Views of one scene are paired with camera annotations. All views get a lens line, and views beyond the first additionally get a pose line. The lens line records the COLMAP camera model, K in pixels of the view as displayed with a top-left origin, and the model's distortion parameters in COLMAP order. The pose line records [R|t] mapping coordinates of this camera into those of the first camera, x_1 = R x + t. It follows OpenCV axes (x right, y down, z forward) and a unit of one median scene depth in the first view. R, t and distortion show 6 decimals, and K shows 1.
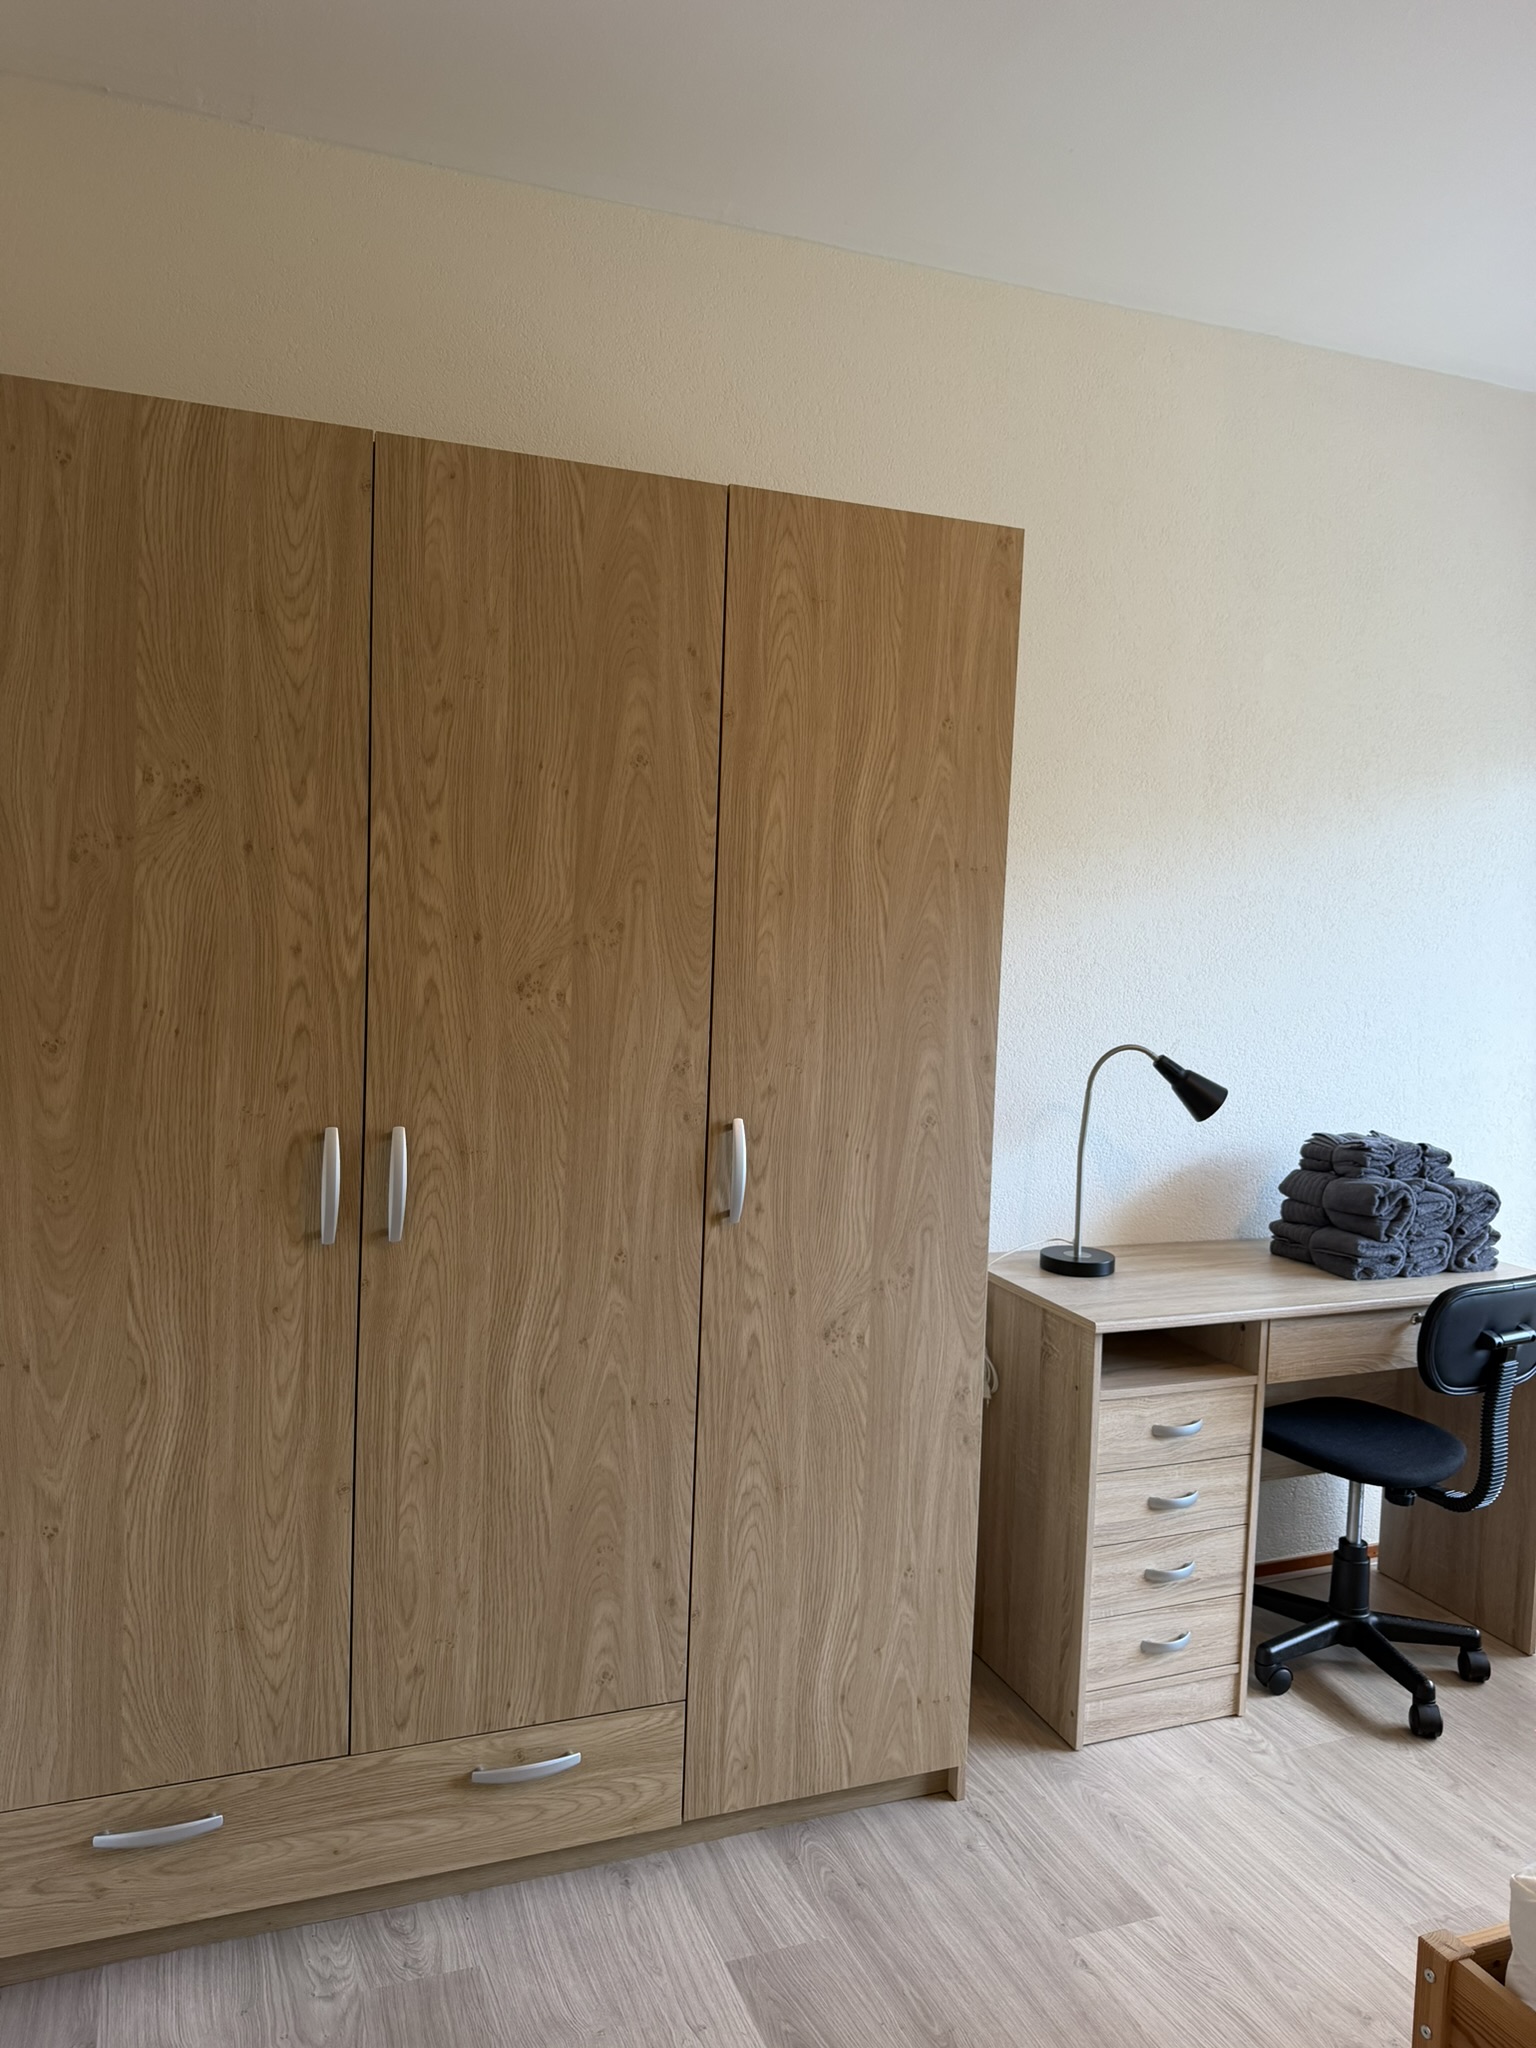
lens RADIAL K [[1445.0, 0, 758.3], [0, 1445.0, 1022.8], [0, 0, 1]] dist [0.006240, -0.019581]
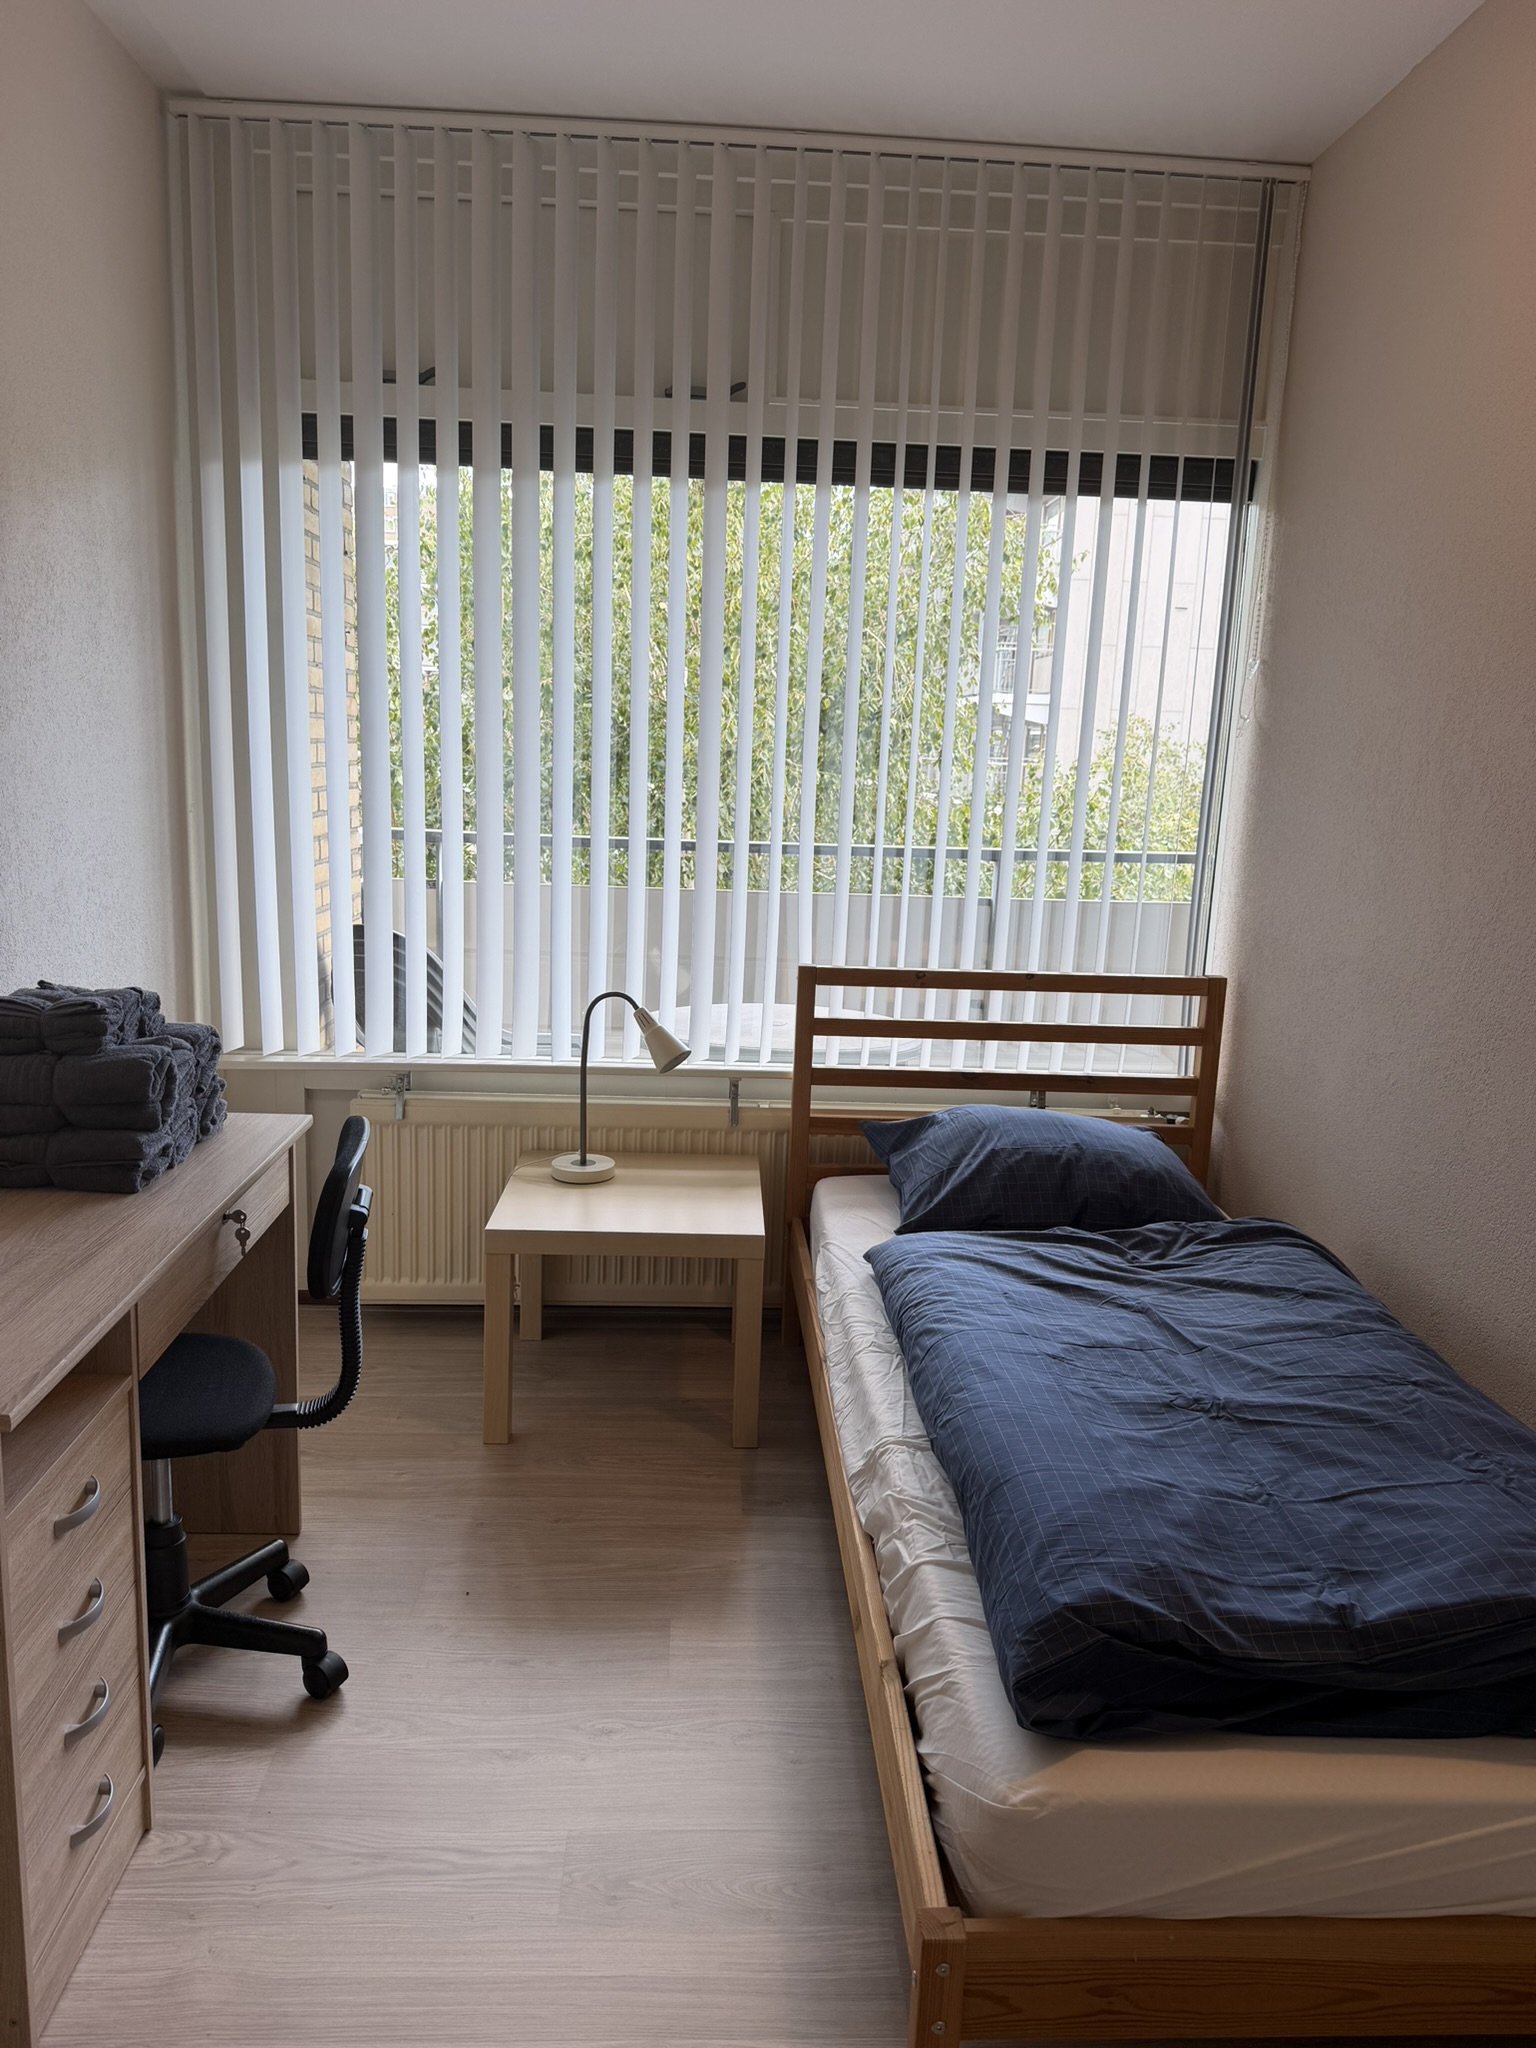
lens RADIAL K [[1445.0, 0, 763.3], [0, 1445.0, 1017.5], [0, 0, 1]] dist [0.006240, -0.019581]
pose [[0.325540, -0.197493, 0.924673, -0.140932], [0.041278, 0.979979, 0.194773, -0.036794], [-0.944627, -0.025238, 0.327175, 0.467987]]
